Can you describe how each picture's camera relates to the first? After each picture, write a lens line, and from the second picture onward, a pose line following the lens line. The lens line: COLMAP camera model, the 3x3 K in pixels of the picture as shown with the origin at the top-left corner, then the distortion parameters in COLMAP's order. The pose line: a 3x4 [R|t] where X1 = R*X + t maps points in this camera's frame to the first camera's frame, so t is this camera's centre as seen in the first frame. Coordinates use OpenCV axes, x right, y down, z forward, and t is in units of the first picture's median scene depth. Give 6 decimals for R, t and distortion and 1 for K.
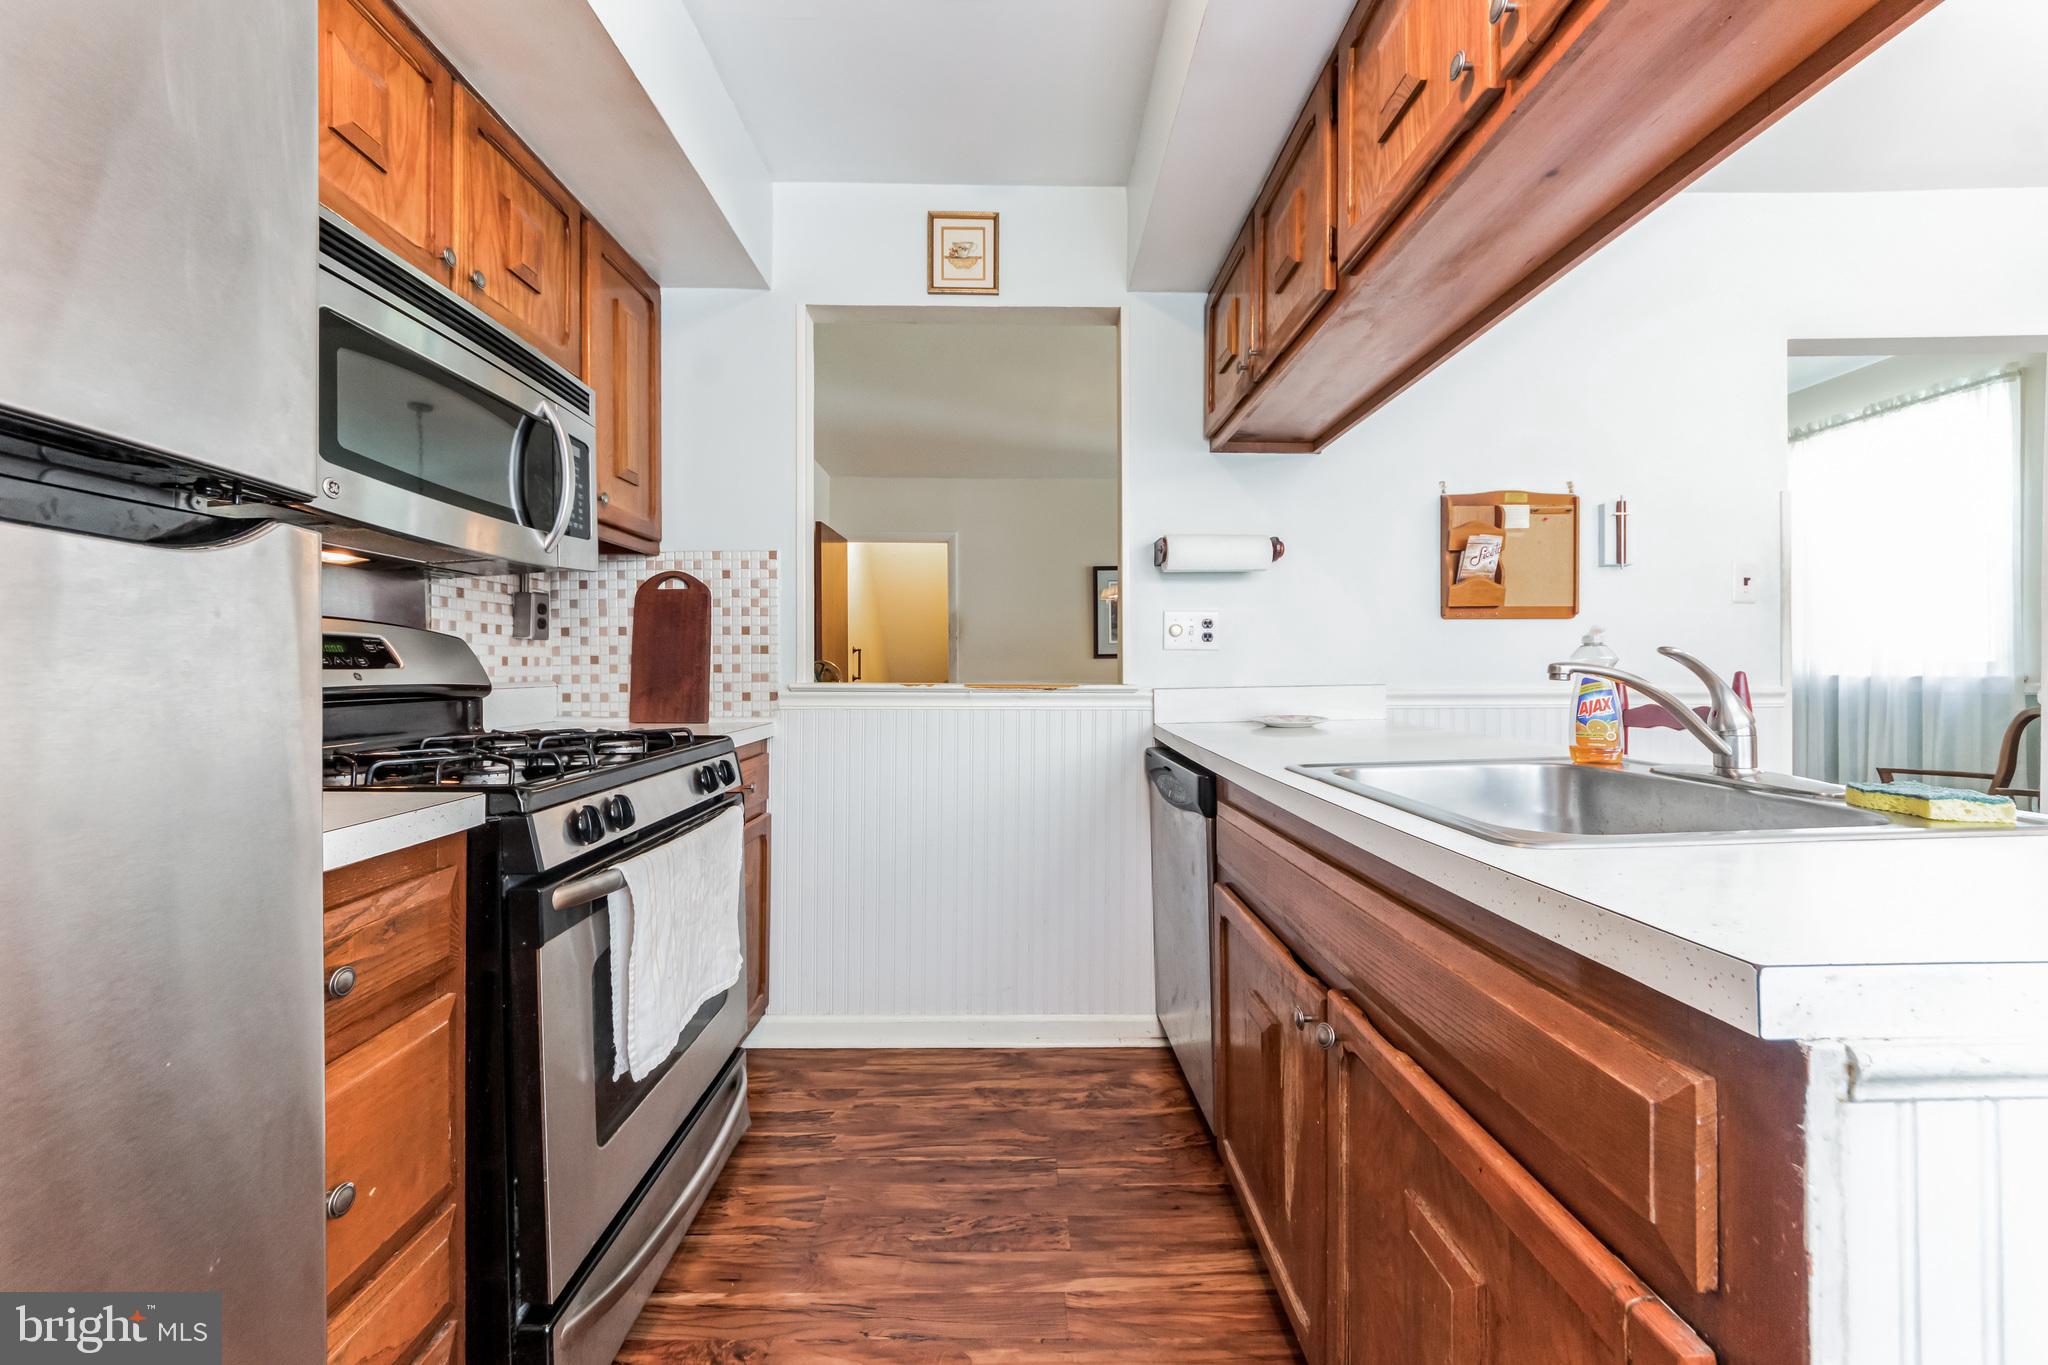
lens RADIAL K [[781.0, 0, 1022.3], [0, 781.0, 675.3], [0, 0, 1]] dist [-0.001573, -0.000532]
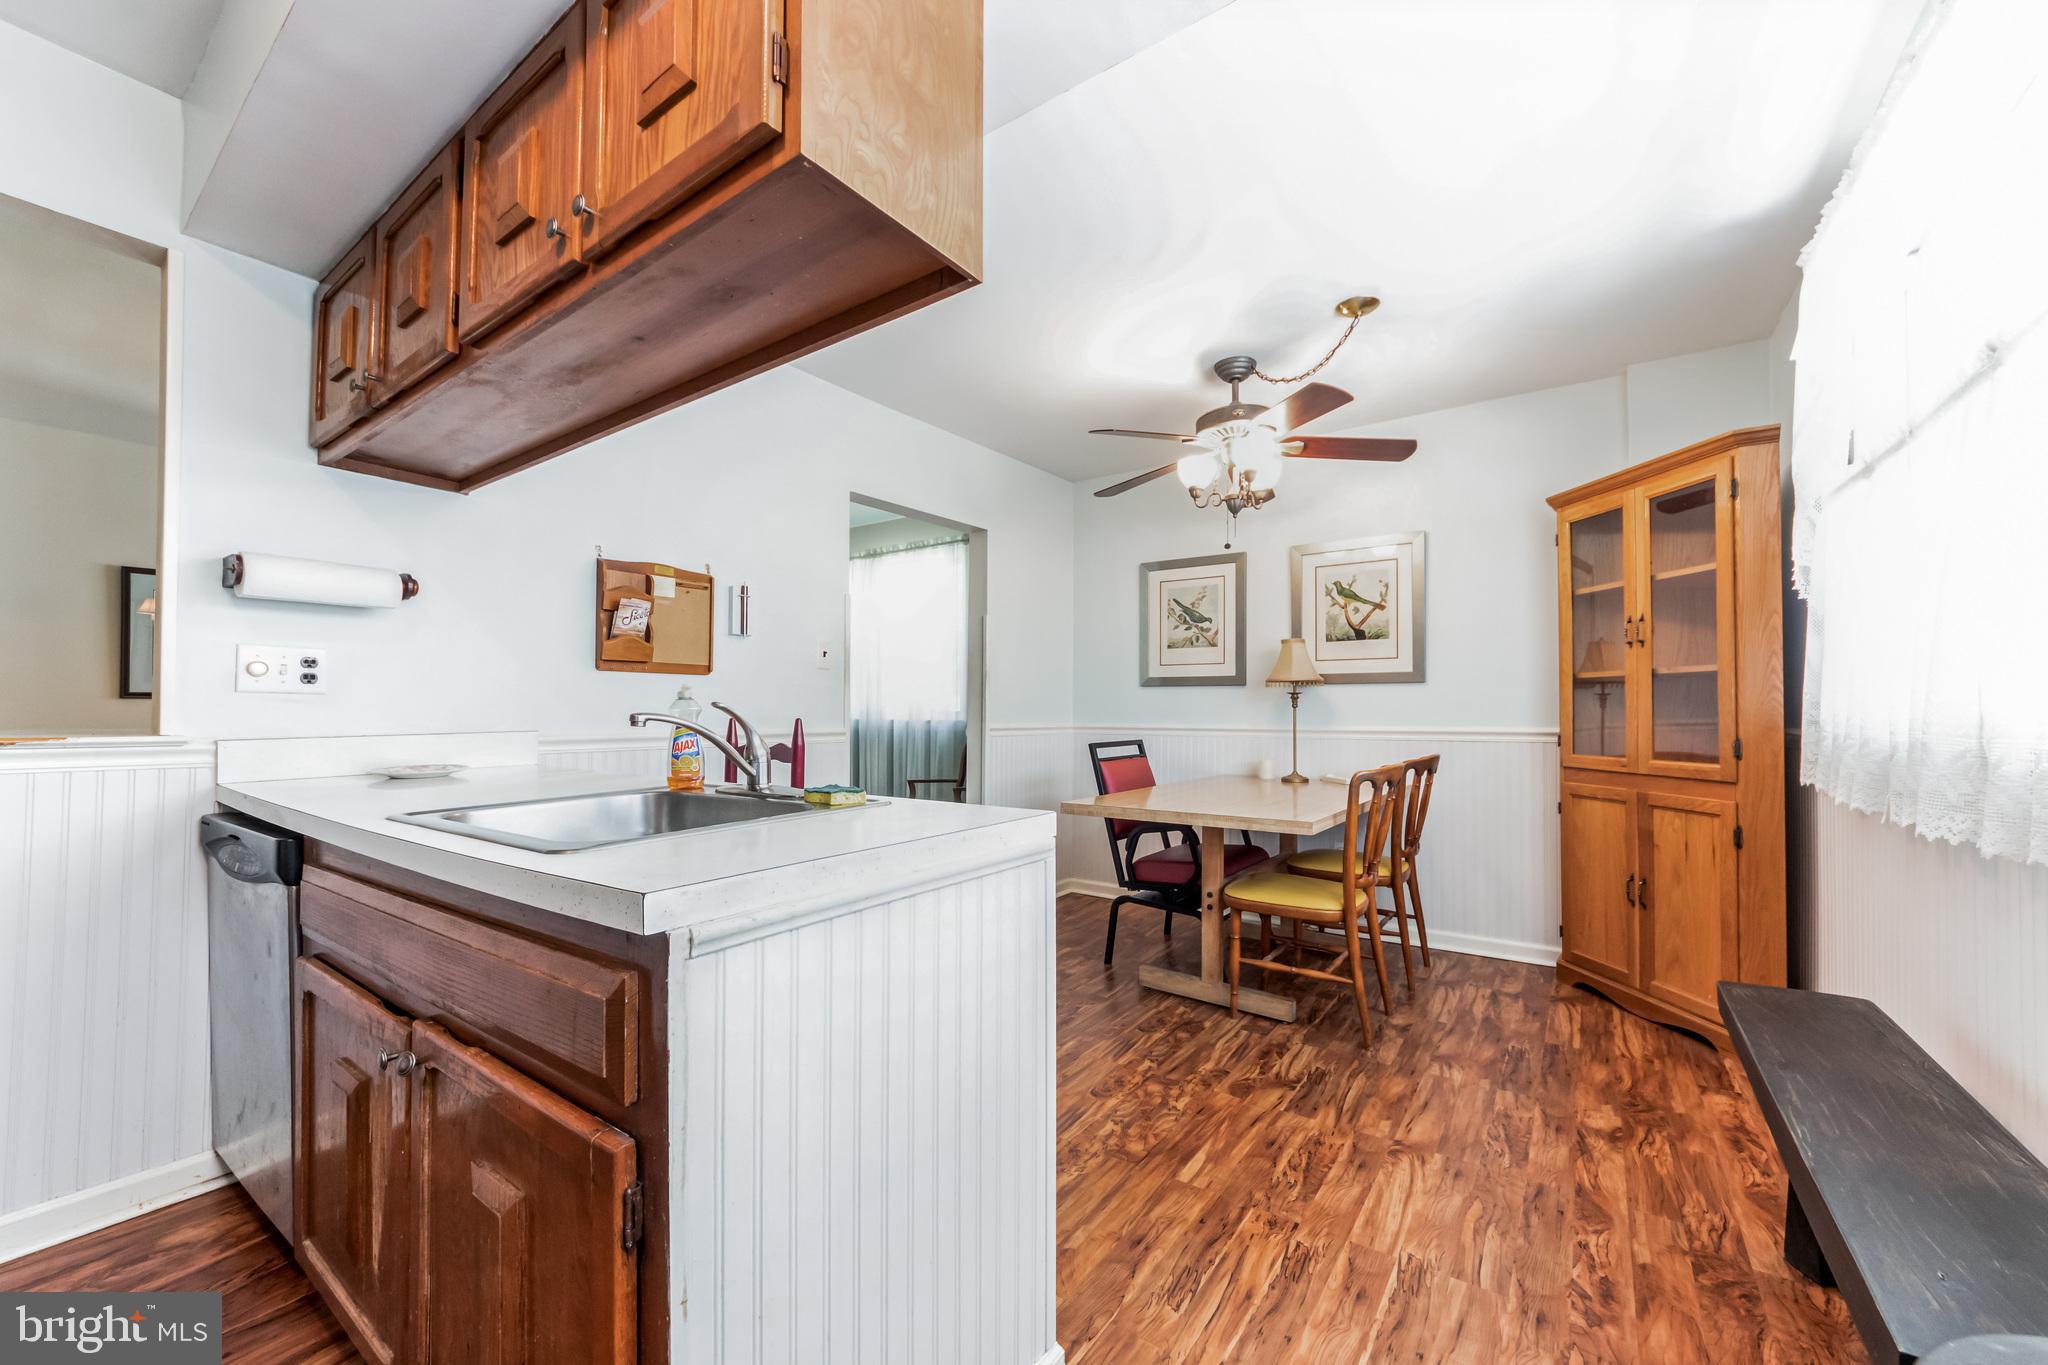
lens RADIAL K [[781.0, 0, 1046.0], [0, 781.0, 700.3], [0, 0, 1]] dist [-0.001573, -0.000532]
pose [[0.579466, 0.017021, 0.814819, 0.011493], [0.002773, 0.999735, -0.022856, -0.003701], [-0.814992, 0.015503, 0.579265, -0.191642]]
